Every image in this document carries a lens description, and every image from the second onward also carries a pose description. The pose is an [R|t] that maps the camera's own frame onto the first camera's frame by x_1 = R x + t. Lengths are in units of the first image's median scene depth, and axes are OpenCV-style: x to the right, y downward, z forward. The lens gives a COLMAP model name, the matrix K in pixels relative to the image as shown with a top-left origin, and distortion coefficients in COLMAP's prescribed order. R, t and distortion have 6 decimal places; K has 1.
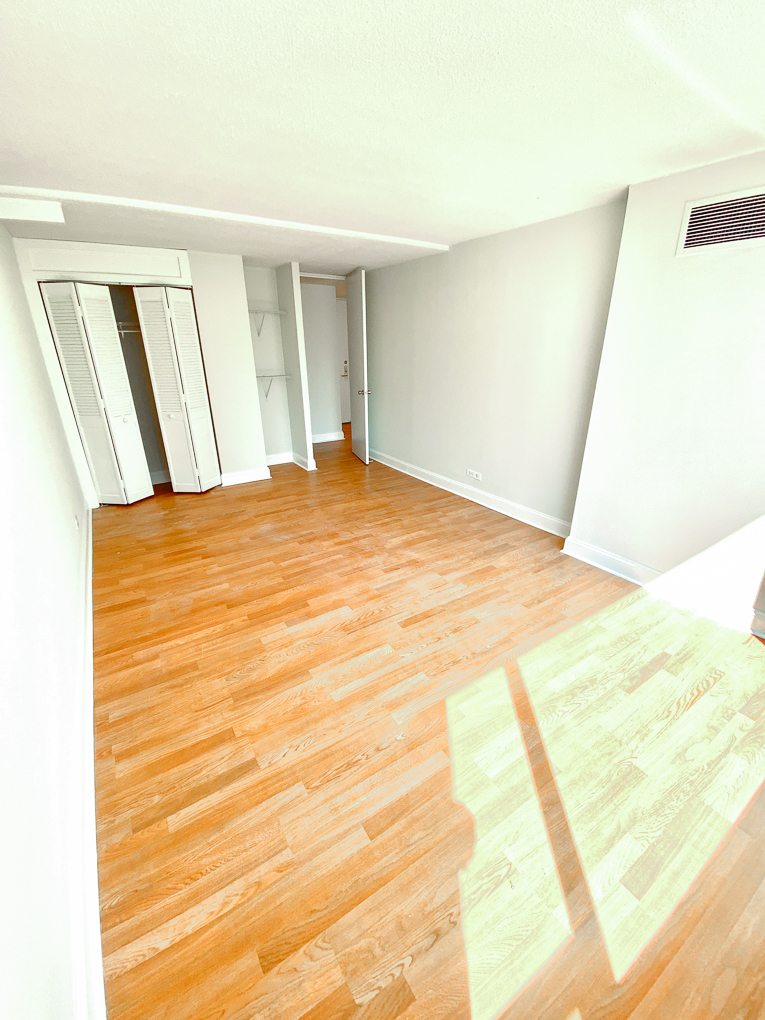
lens RADIAL K [[425.3, 0, 382.3], [0, 425.3, 510.1], [0, 0, 1]] dist [0.000430, -0.001031]
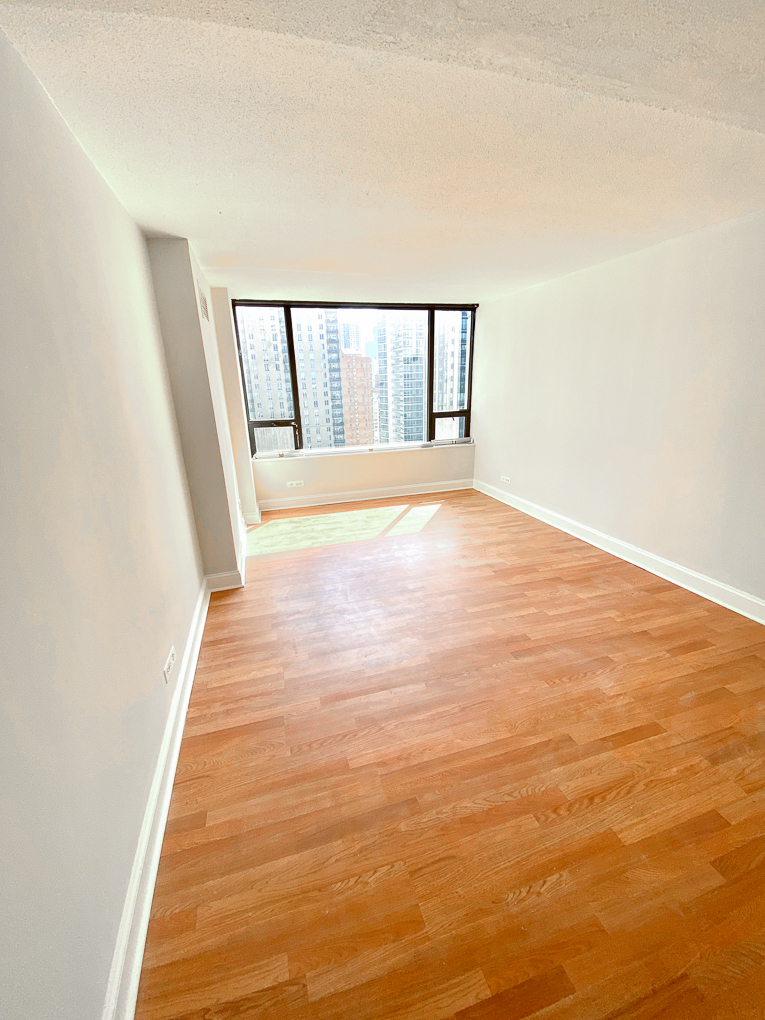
lens RADIAL K [[425.3, 0, 382.2], [0, 425.3, 512.7], [0, 0, 1]] dist [0.000430, -0.001031]
pose [[-0.962541, -0.044999, 0.267376, -0.111533], [0.131590, 0.784676, 0.605778, -0.443885], [-0.237062, 0.618271, -0.749362, 1.160404]]
